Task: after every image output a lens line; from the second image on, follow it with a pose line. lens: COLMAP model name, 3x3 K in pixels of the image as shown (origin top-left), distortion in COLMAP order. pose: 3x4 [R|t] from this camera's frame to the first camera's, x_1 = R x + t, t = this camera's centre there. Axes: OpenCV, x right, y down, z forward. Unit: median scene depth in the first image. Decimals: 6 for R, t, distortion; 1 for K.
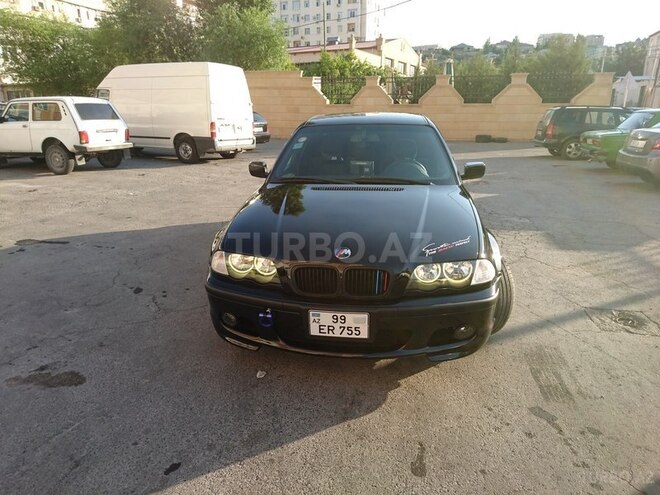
lens RADIAL K [[448.0, 0, 331.9], [0, 448.0, 251.0], [0, 0, 1]] dist [0.001063, -0.003214]
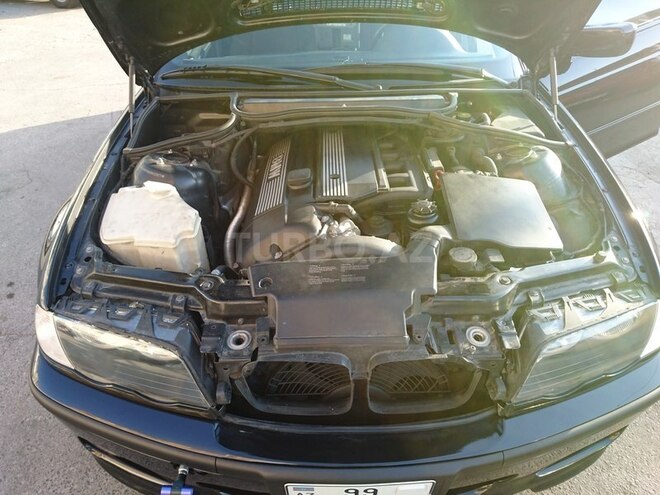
lens RADIAL K [[448.0, 0, 331.9], [0, 448.0, 251.0], [0, 0, 1]] dist [0.001063, -0.003214]
pose [[0.988969, -0.105845, 0.103617, -0.017743], [0.065886, 0.940882, 0.332264, -0.114851], [-0.132660, -0.321772, 0.937477, 0.414642]]
